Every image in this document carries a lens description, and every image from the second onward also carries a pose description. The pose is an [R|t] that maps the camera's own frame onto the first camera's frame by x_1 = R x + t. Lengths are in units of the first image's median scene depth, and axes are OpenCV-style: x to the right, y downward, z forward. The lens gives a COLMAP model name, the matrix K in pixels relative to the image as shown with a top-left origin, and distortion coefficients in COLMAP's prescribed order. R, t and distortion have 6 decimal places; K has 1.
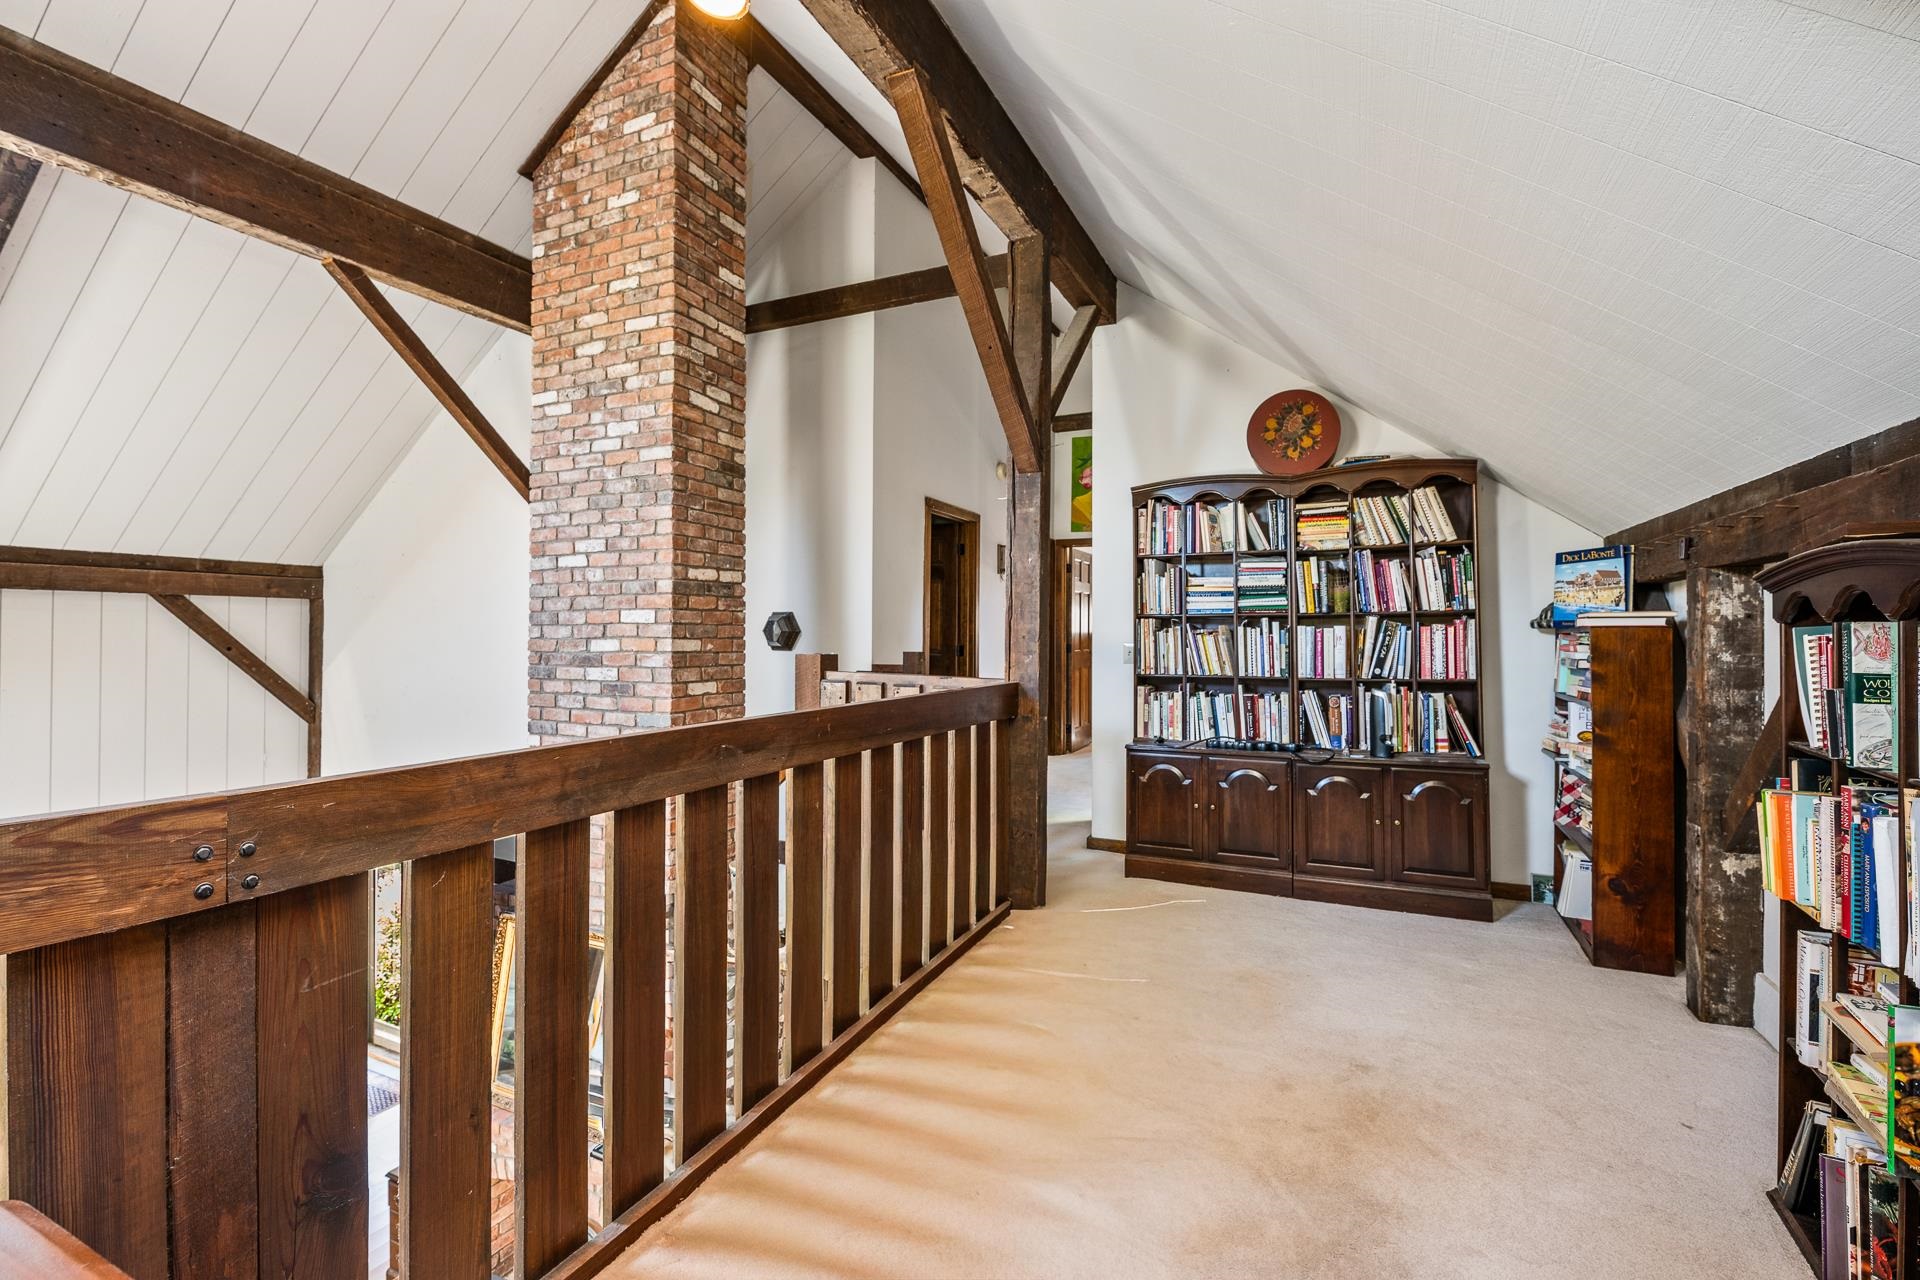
lens RADIAL K [[845.4, 0, 961.1], [0, 845.4, 626.5], [0, 0, 1]] dist [-0.001074, -0.000071]
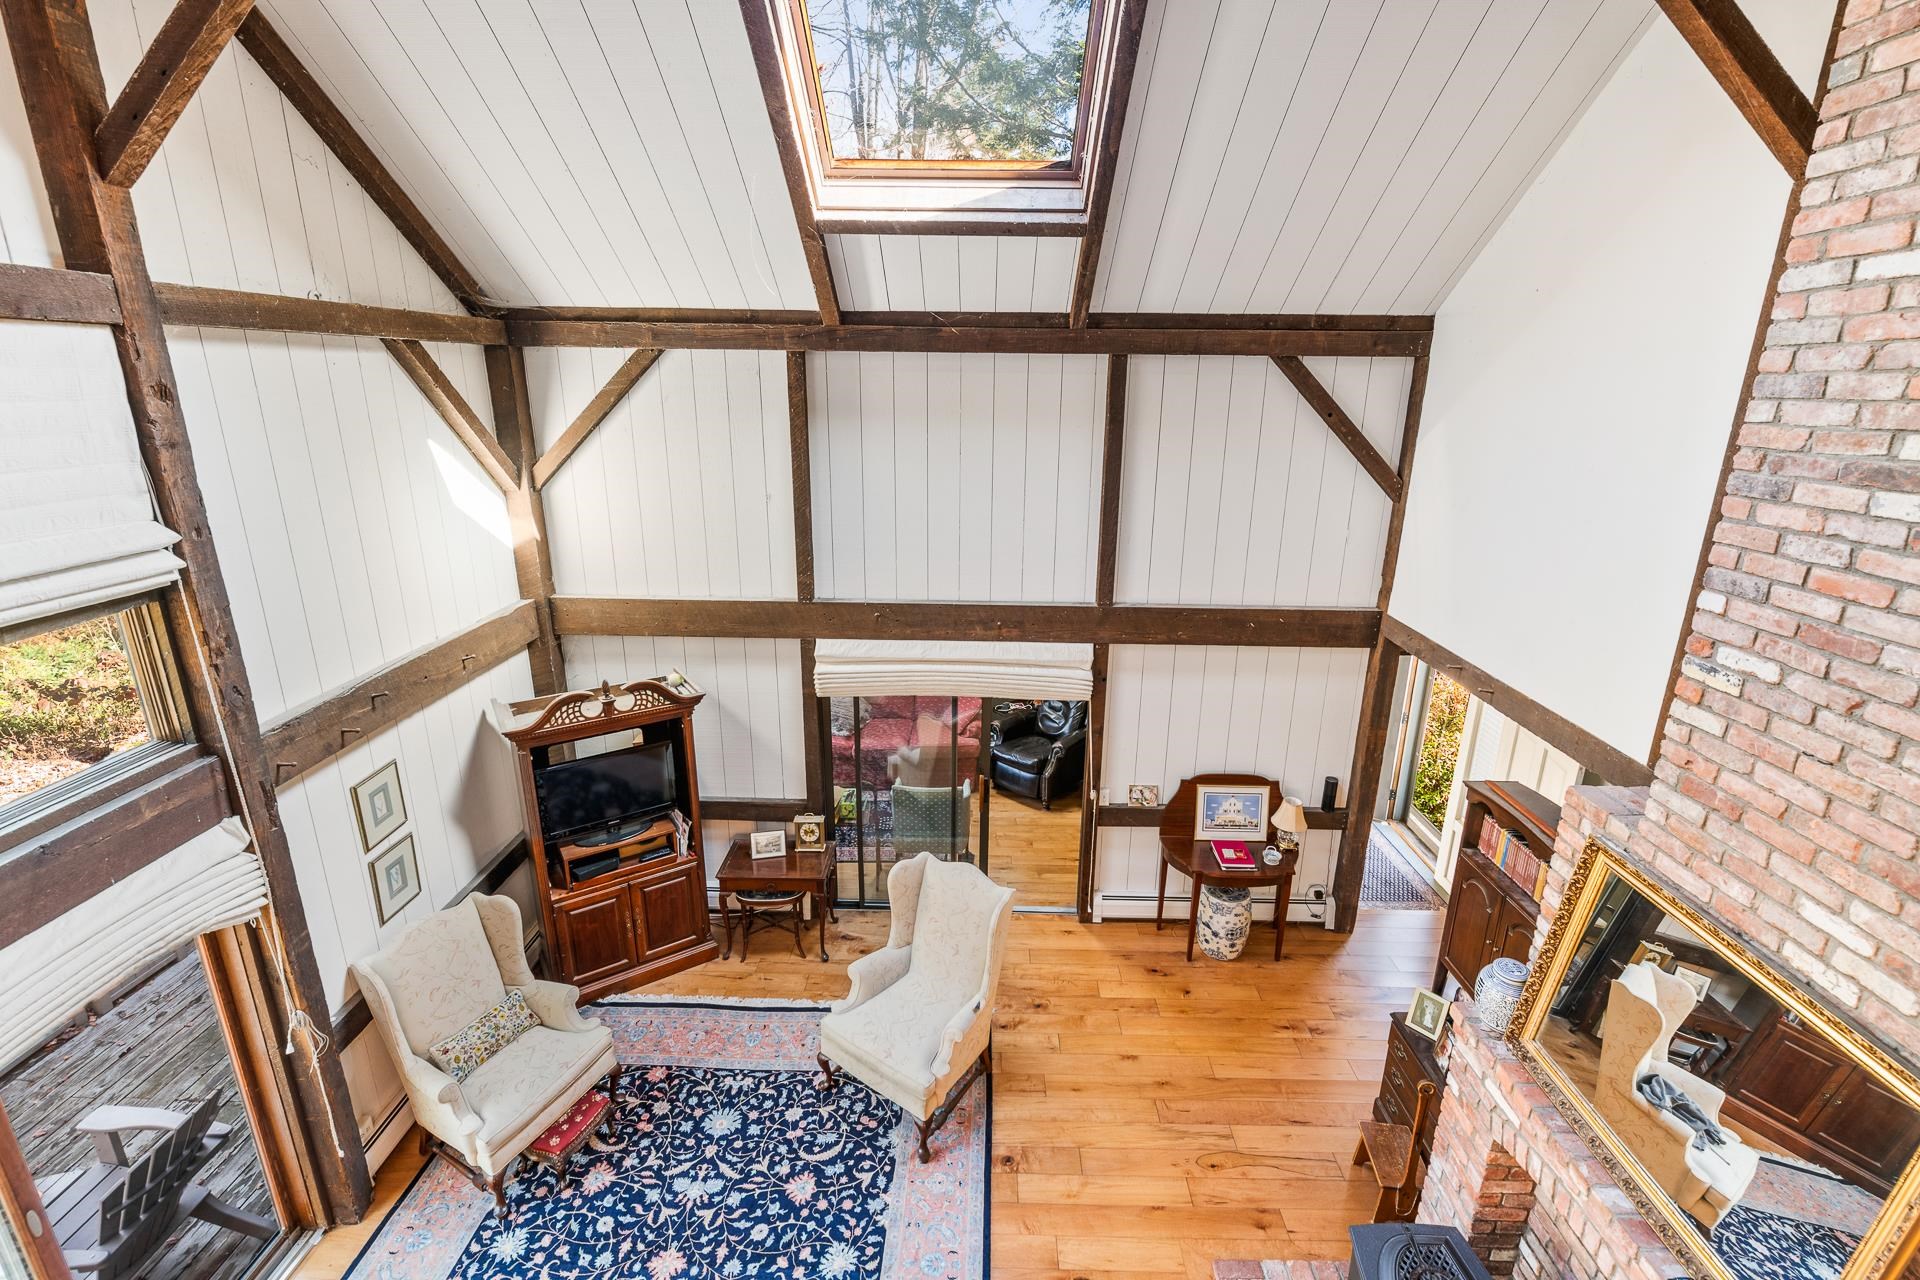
lens RADIAL K [[845.4, 0, 965.7], [0, 845.4, 630.9], [0, 0, 1]] dist [-0.001074, -0.000071]
pose [[0.424089, 0.254717, -0.869061, -0.180395], [0.005787, 0.958849, 0.283857, -0.013715], [0.905602, -0.125410, 0.405163, 0.248796]]
